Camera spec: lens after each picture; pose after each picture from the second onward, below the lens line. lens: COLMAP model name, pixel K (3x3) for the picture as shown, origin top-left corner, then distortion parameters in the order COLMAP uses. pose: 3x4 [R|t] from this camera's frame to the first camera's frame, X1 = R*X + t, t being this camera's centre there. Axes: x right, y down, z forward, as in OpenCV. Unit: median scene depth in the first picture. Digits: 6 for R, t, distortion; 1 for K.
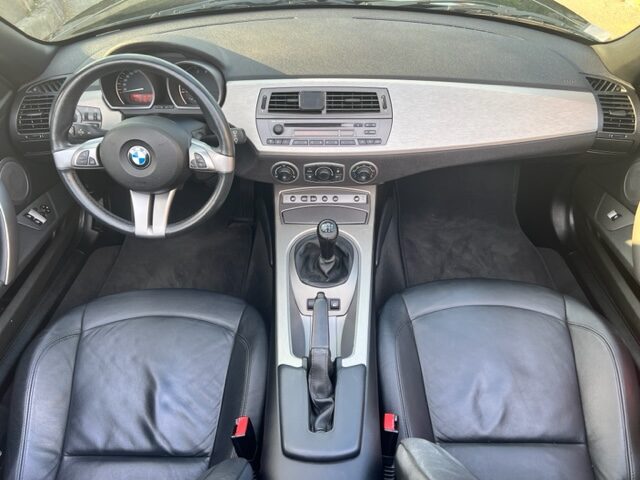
lens RADIAL K [[485.3, 0, 323.4], [0, 485.3, 239.5], [0, 0, 1]] dist [0.047182, -0.063948]
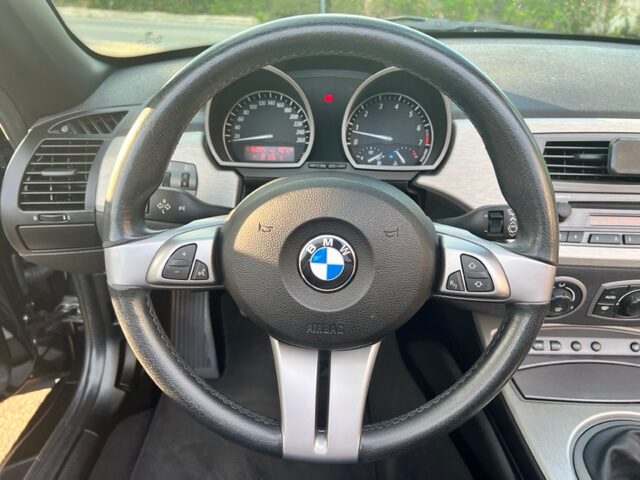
lens RADIAL K [[490.8, 0, 324.4], [0, 490.8, 242.1], [0, 0, 1]] dist [0.005345, -0.002626]
pose [[0.999017, 0.020953, 0.039066, -0.346987], [-0.011847, 0.975383, -0.220197, -0.084967], [-0.042718, 0.219518, 0.974673, 0.532196]]
